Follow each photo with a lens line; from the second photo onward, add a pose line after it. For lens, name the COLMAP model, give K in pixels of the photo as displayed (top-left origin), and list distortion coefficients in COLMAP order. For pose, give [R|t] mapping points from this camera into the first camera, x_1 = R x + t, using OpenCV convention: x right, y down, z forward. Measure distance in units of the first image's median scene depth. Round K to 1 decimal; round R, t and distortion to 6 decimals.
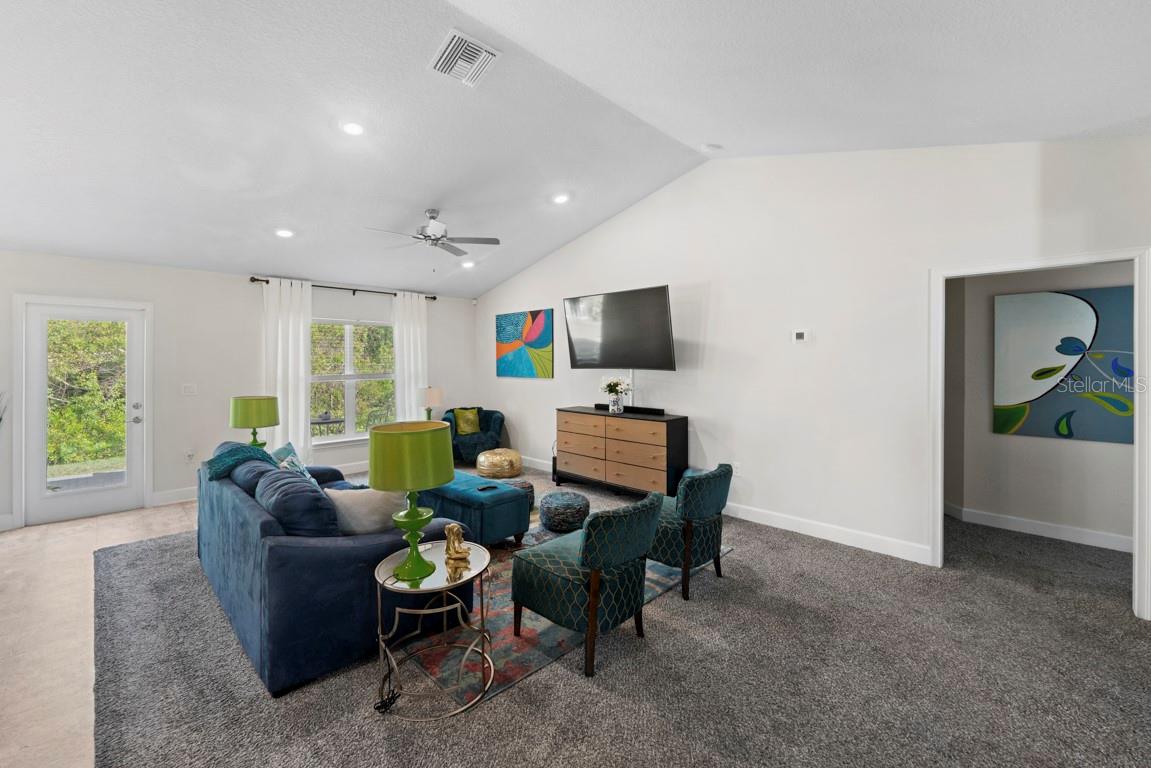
lens RADIAL K [[479.3, 0, 558.5], [0, 479.3, 362.2], [0, 0, 1]] dist [-0.003186, 0.000761]
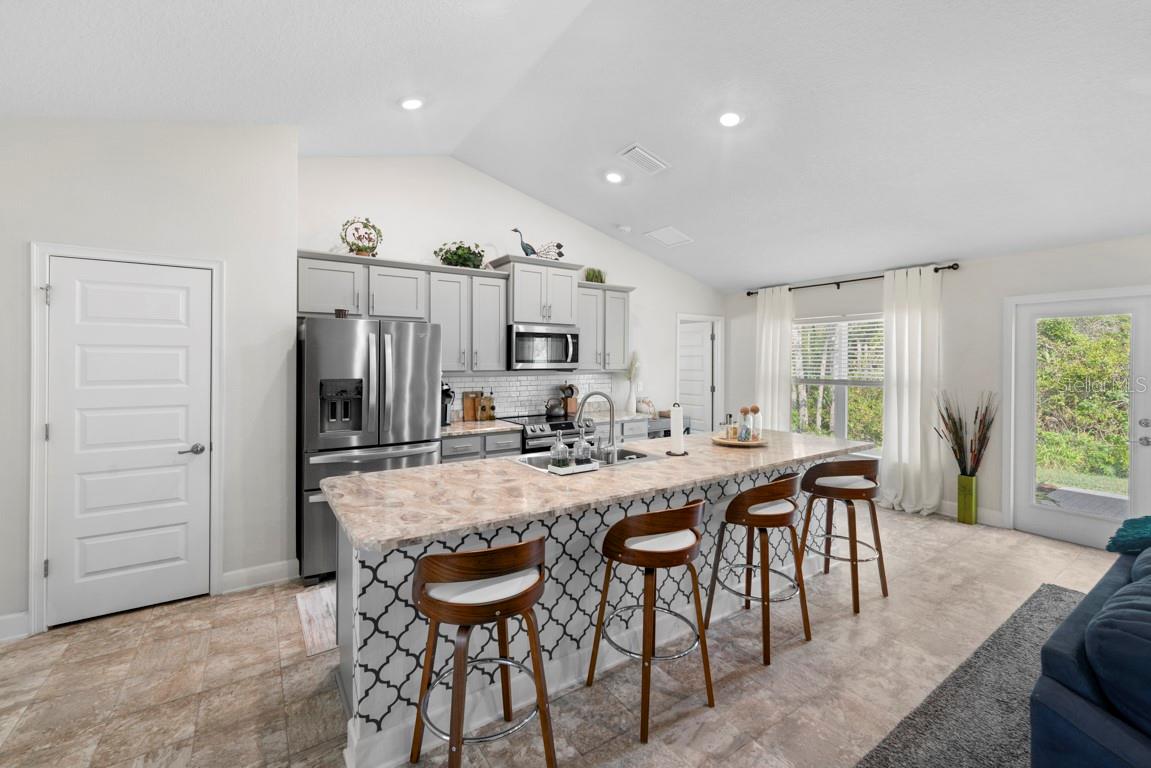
lens RADIAL K [[479.3, 0, 586.3], [0, 479.3, 360.1], [0, 0, 1]] dist [-0.003186, 0.000761]
pose [[-0.165663, -0.003666, -0.986176, 0.018467], [-0.003881, 0.999988, -0.003066, -0.002538], [0.986175, 0.003319, -0.165676, 0.296884]]
